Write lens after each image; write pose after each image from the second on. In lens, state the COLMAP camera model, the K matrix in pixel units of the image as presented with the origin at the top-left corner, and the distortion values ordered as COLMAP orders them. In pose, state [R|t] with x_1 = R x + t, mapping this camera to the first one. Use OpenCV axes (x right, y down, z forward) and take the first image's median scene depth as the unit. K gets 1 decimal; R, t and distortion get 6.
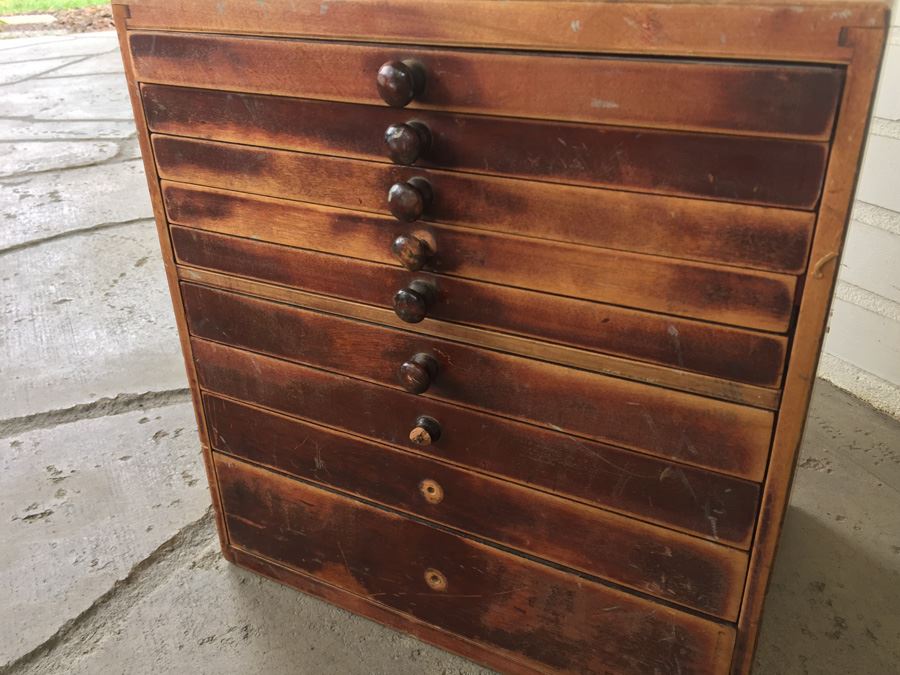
lens RADIAL K [[811.3, 0, 437.5], [0, 811.3, 314.4], [0, 0, 1]] dist [0.081928, -0.132013]
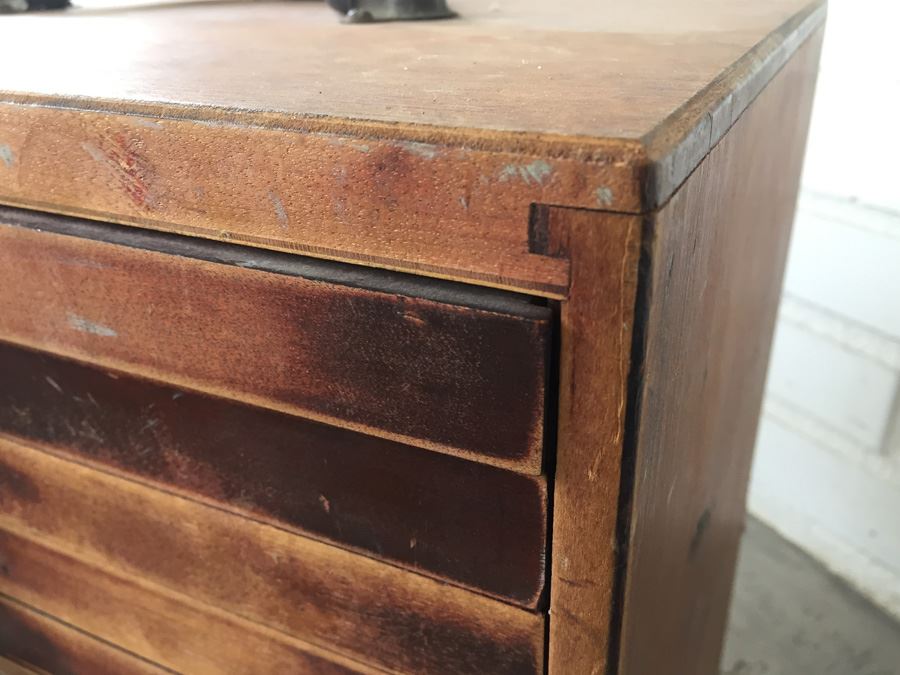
lens RADIAL K [[796.8, 0, 485.1], [0, 796.8, 277.8], [0, 0, 1]] dist [0.001425, -0.000265]
pose [[0.999544, -0.021035, 0.021665, 0.335849], [0.021190, 0.999751, -0.006928, -0.228890], [-0.021514, 0.007384, 0.999741, 0.472991]]
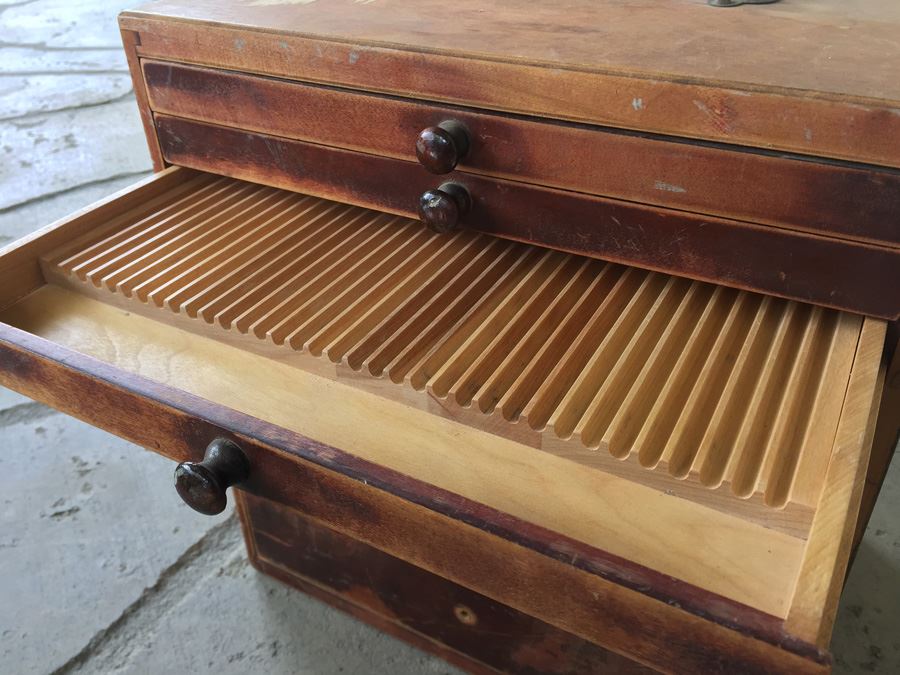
lens RADIAL K [[811.3, 0, 434.4], [0, 811.3, 296.0], [0, 0, 1]] dist [0.081928, -0.132013]
pose [[0.999603, 0.010008, -0.026348, -0.021277], [-0.007107, 0.994131, 0.107948, -0.194979], [0.027273, -0.107717, 0.993807, 0.072558]]
